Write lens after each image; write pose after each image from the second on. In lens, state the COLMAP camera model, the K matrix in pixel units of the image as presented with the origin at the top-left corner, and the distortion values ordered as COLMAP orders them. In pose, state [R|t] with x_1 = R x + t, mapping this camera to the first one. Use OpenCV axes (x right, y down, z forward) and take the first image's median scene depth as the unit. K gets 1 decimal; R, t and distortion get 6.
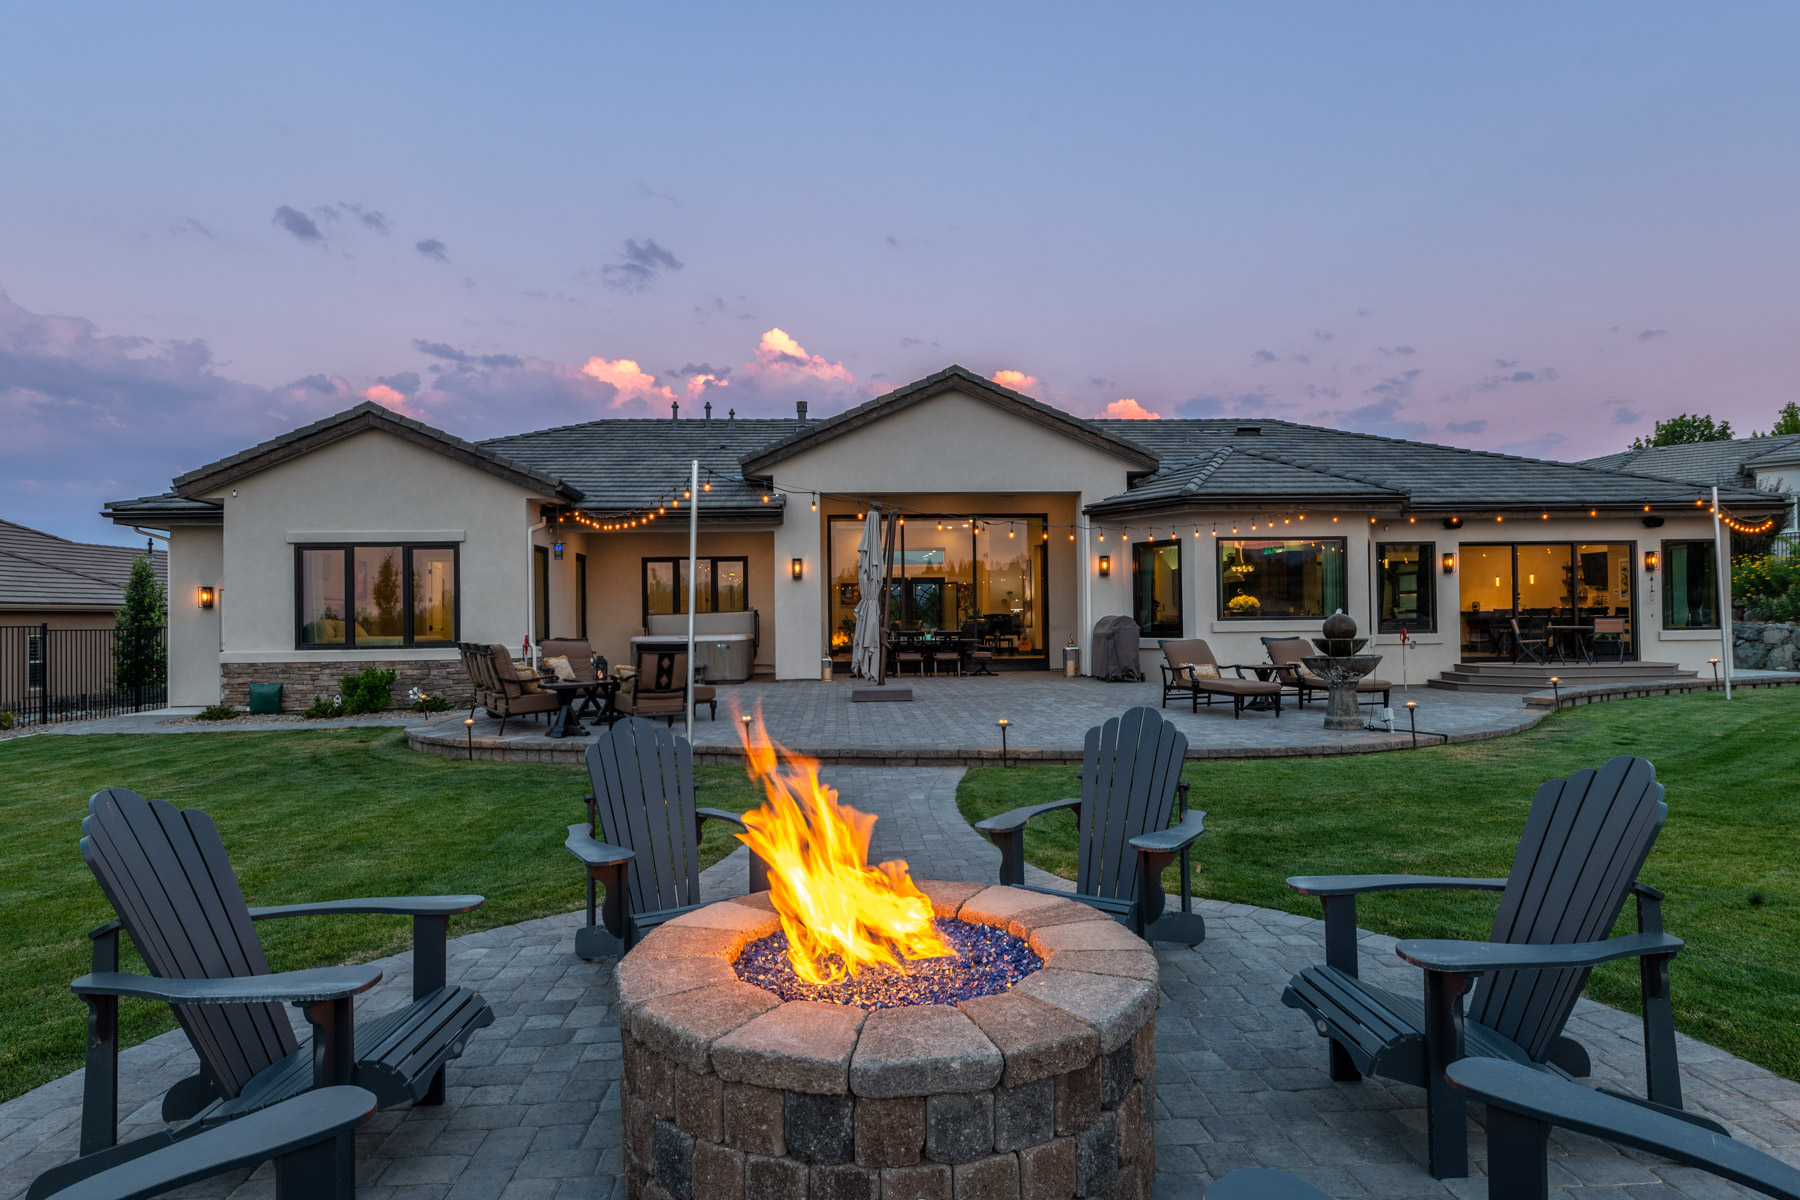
lens RADIAL K [[972.5, 0, 898.9], [0, 972.5, 610.0], [0, 0, 1]] dist [0.009984, 0.000548]
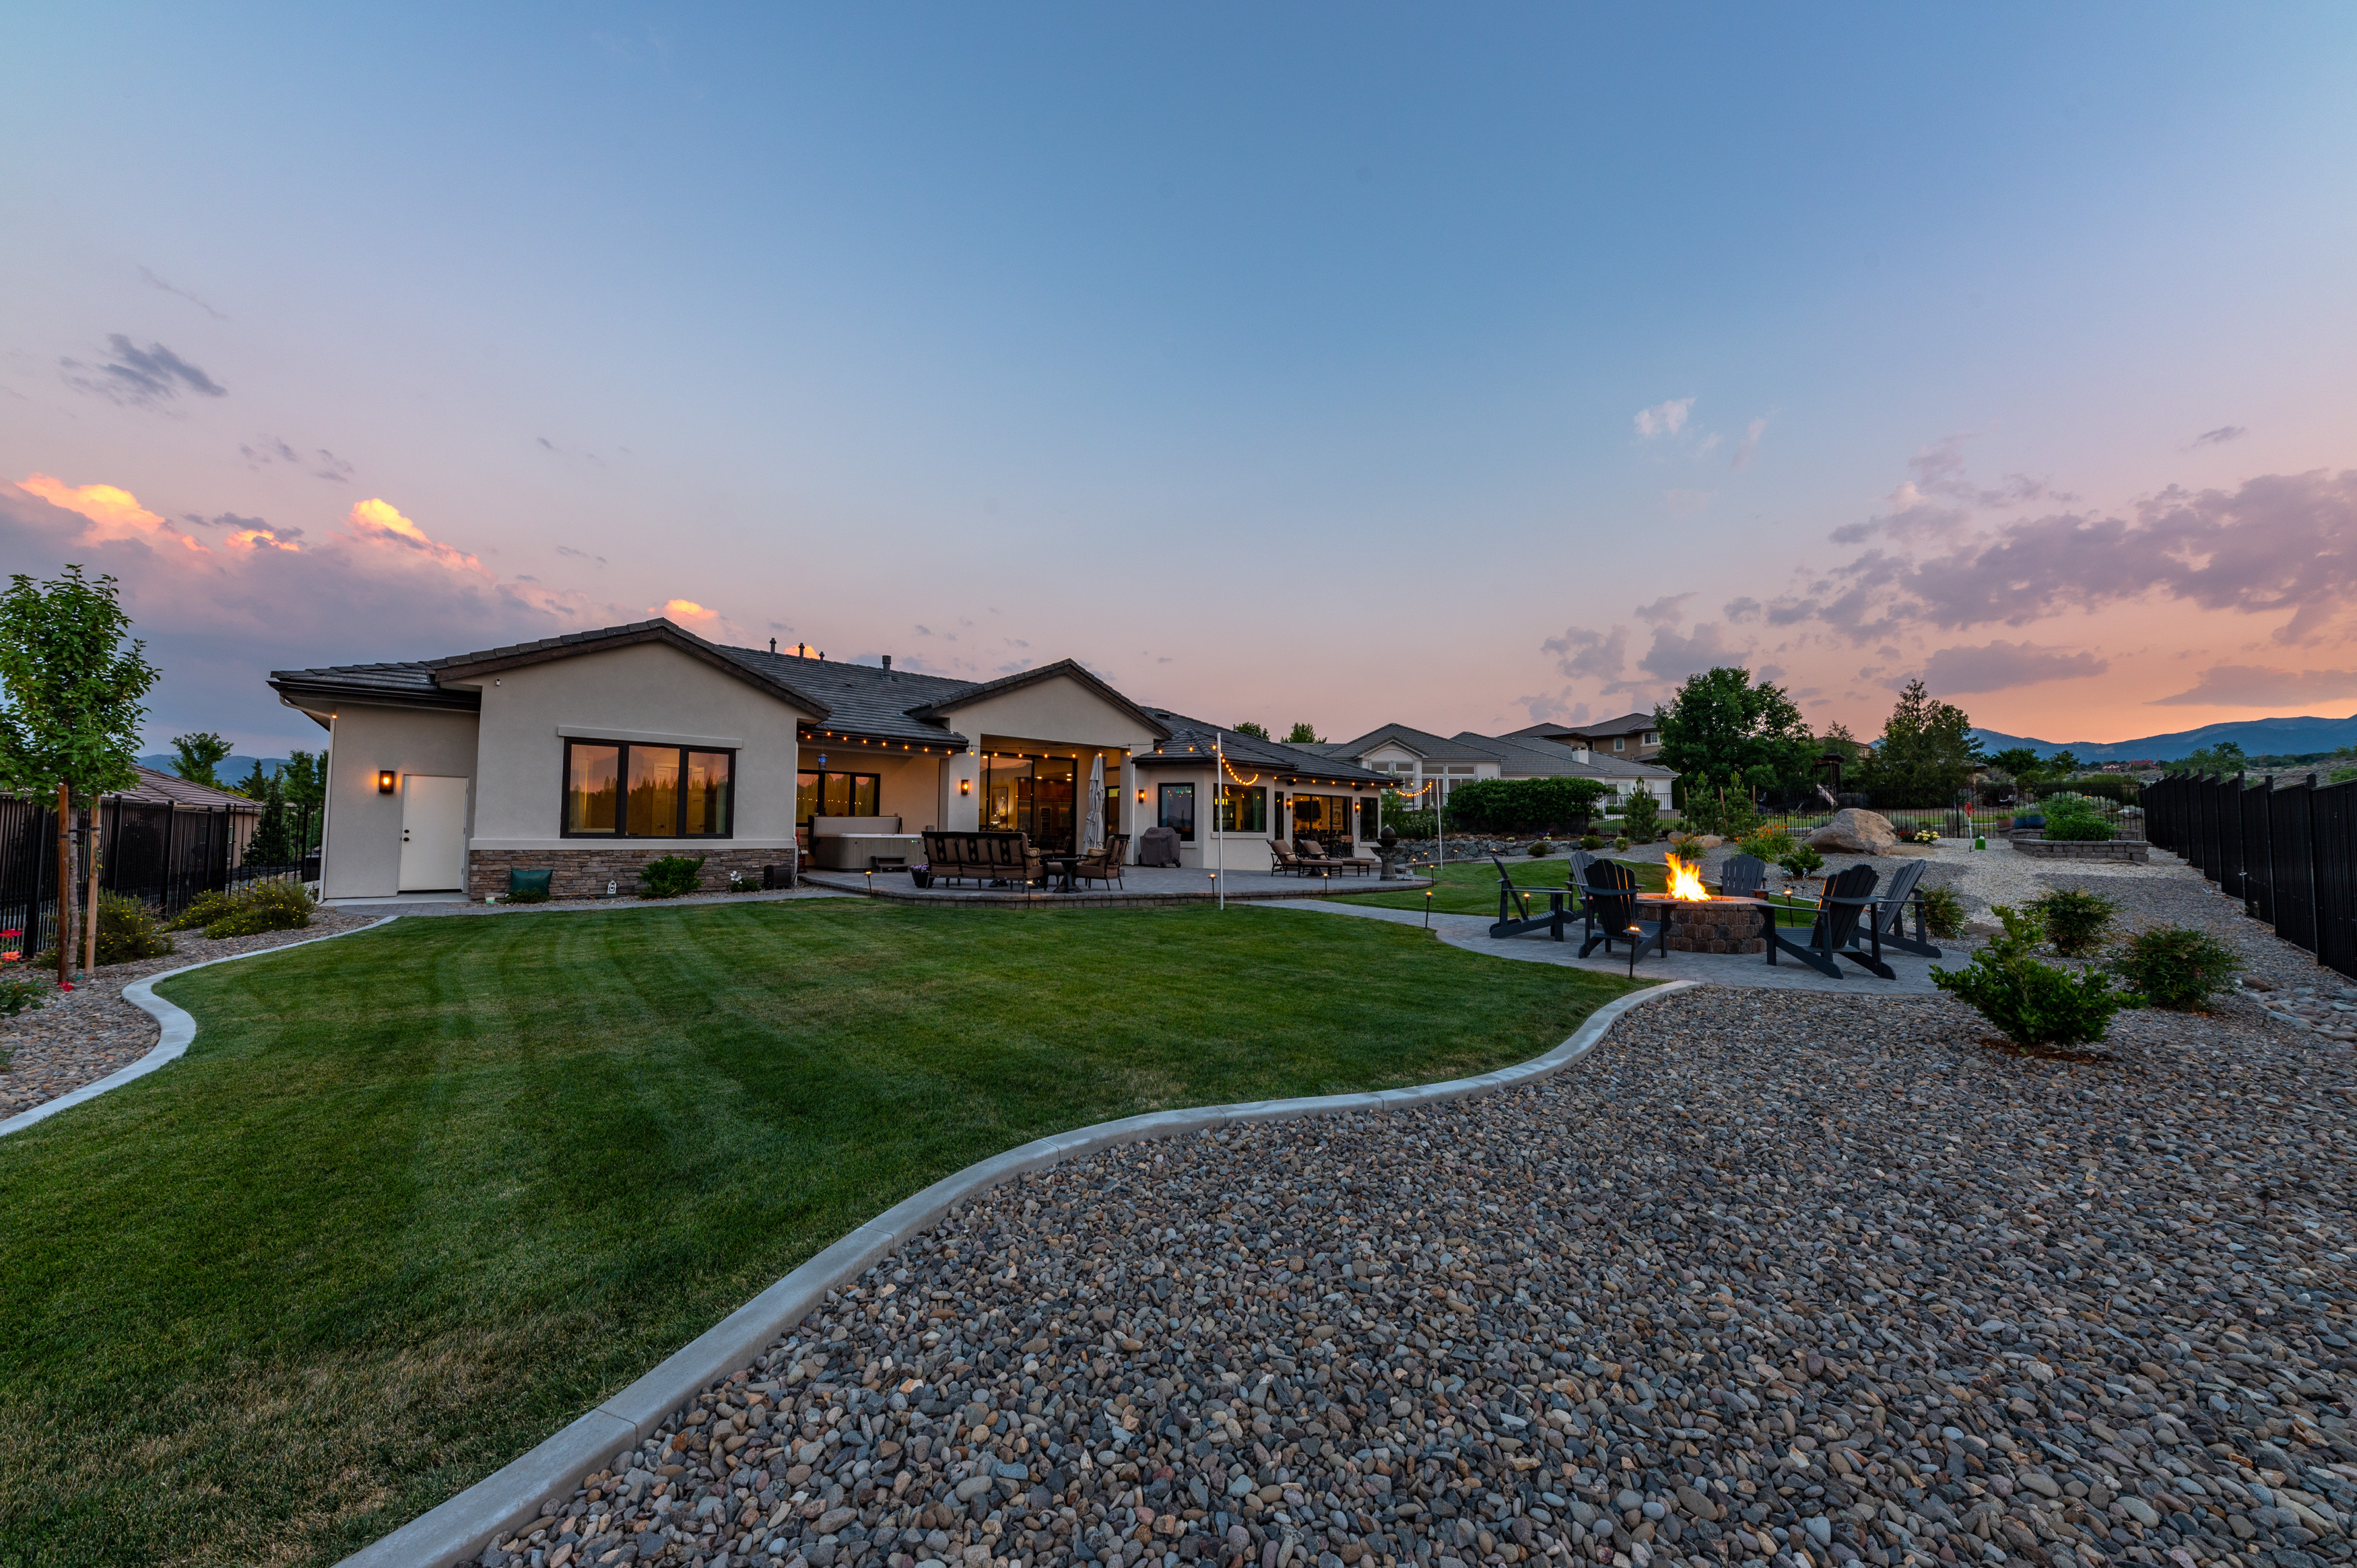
lens RADIAL K [[811.4, 0, 1162.5], [0, 811.4, 796.1], [0, 0, 1]] dist [-0.008076, -0.000150]
pose [[0.785664, 0.050018, 0.616628, -0.592009], [-0.022511, 0.998378, -0.052301, 0.024331], [-0.618244, 0.027210, 0.785515, -0.075794]]
